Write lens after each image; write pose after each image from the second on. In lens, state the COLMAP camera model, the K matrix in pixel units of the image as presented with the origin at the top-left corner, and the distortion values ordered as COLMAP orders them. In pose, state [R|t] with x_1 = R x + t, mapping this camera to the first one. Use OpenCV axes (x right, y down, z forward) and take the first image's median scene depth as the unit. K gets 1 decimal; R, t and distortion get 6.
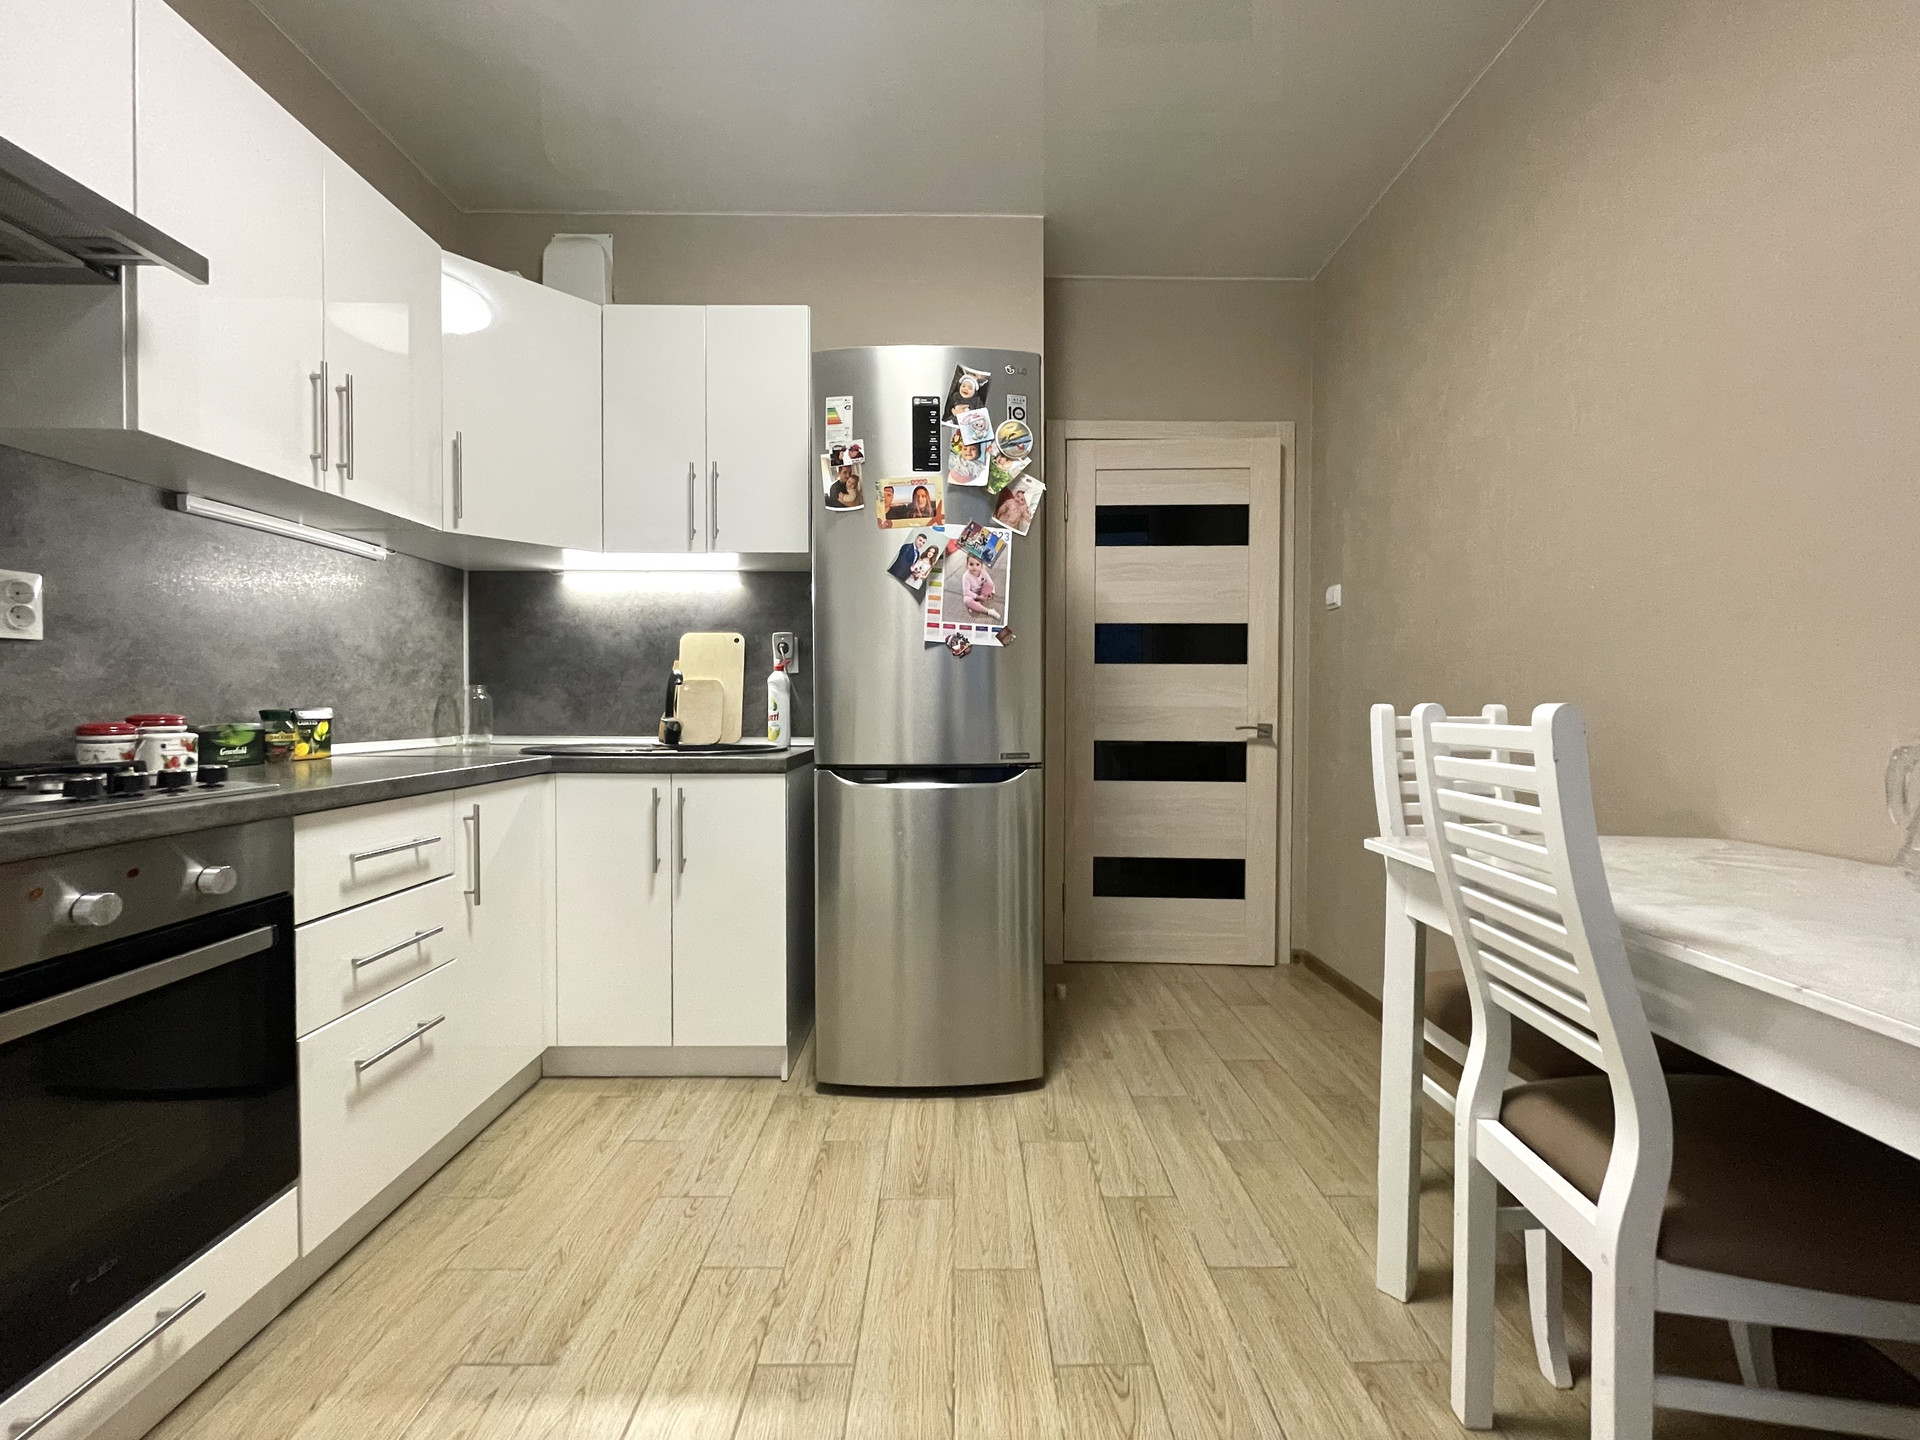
lens RADIAL K [[765.2, 0, 955.6], [0, 765.2, 715.0], [0, 0, 1]] dist [-0.003854, -0.000377]
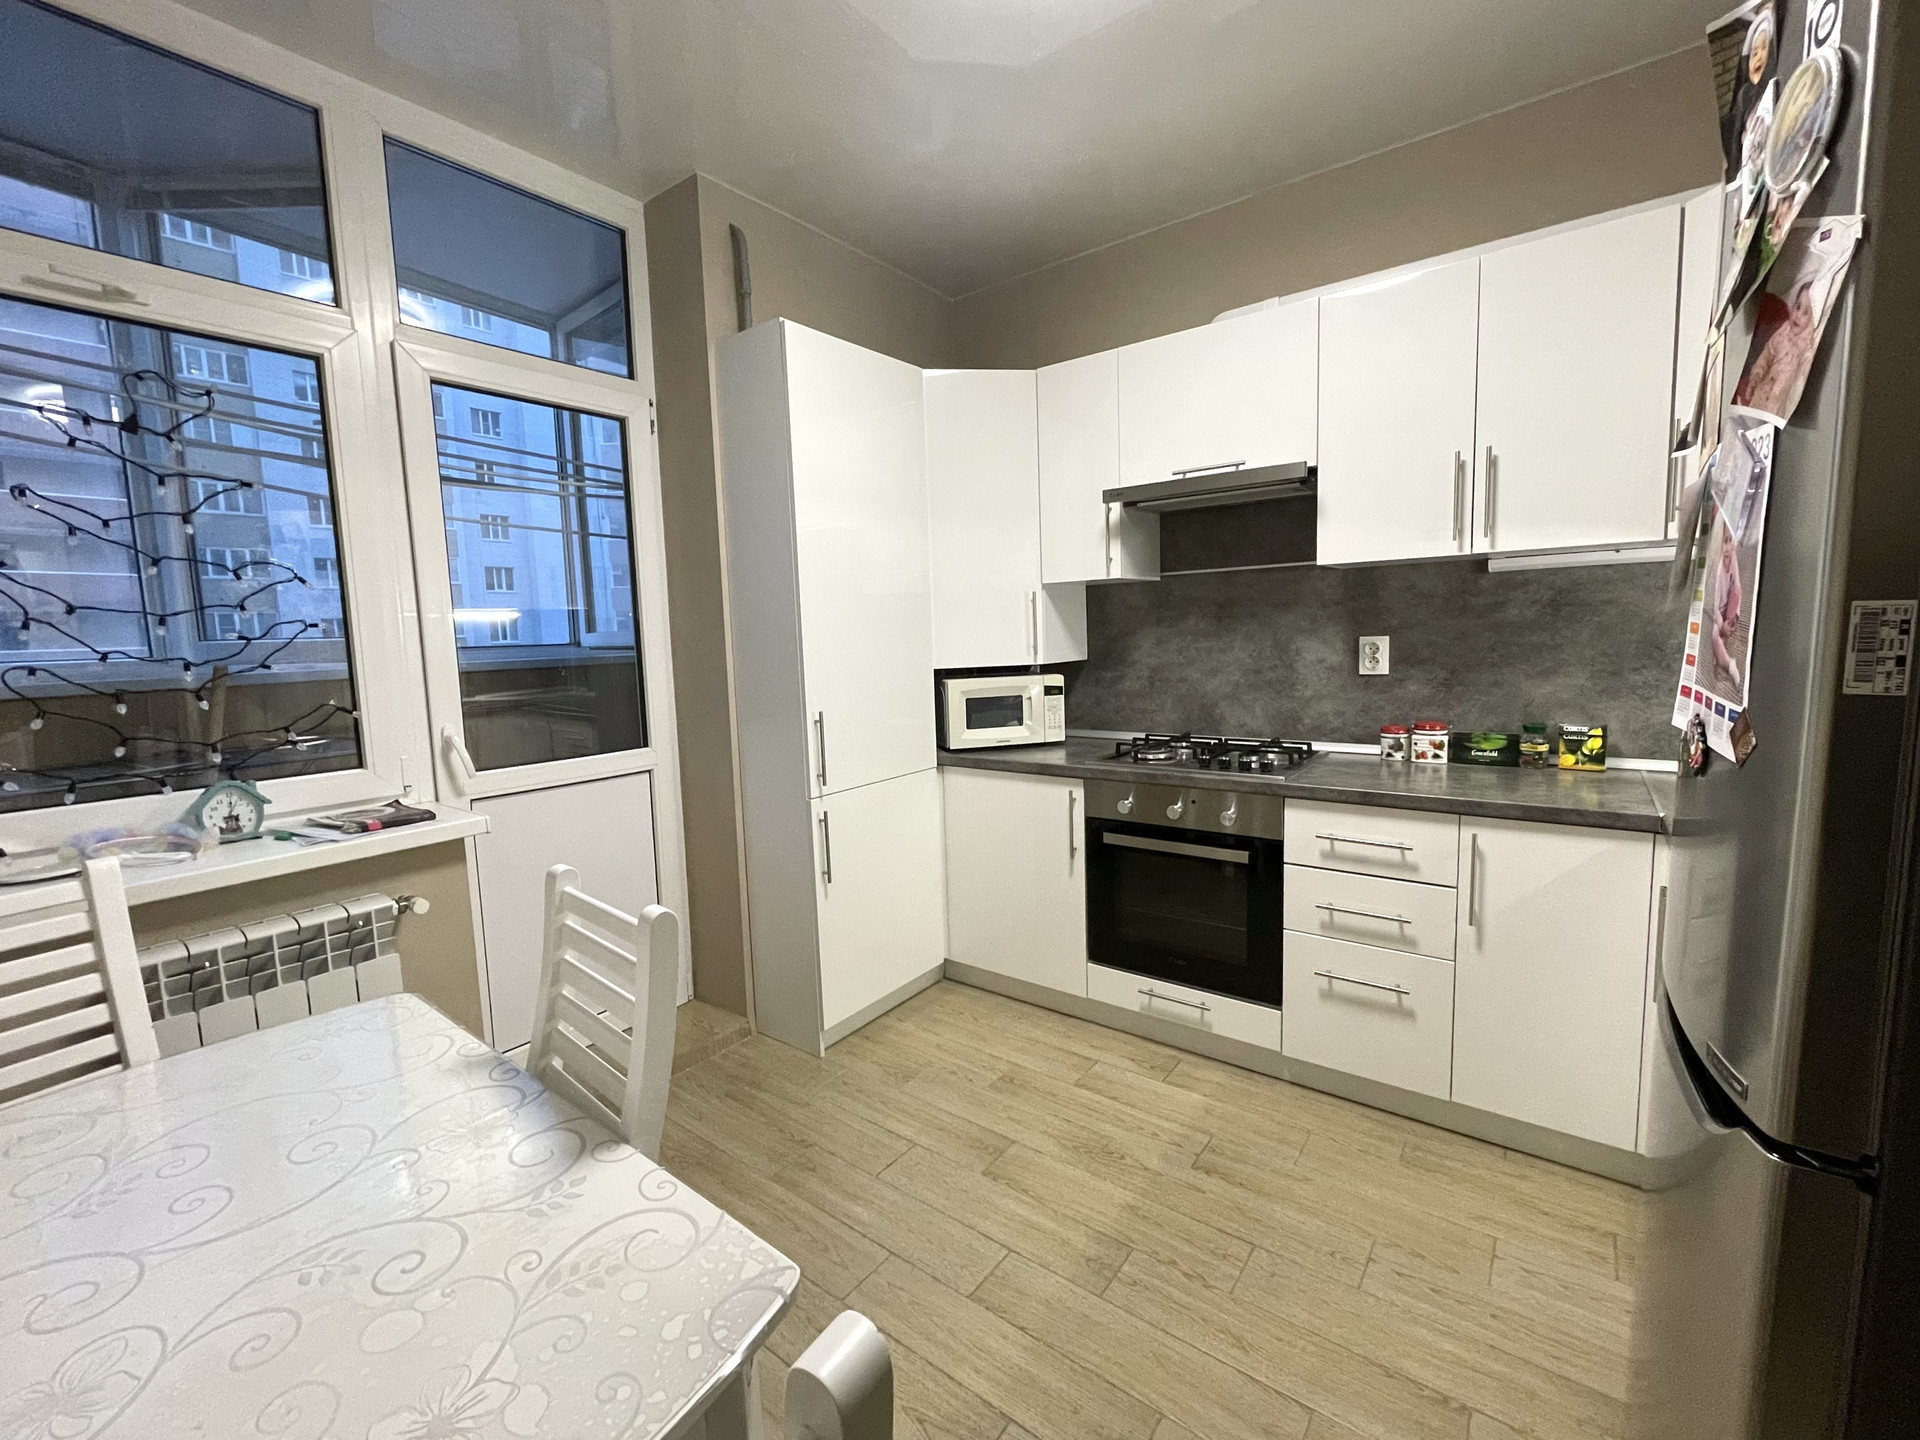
lens RADIAL K [[765.2, 0, 951.1], [0, 765.2, 716.6], [0, 0, 1]] dist [-0.003854, -0.000377]
pose [[-0.610431, 0.106757, -0.784842, 0.580969], [0.021194, 0.992722, 0.118549, -0.170755], [0.791786, 0.055732, -0.608251, 0.951794]]
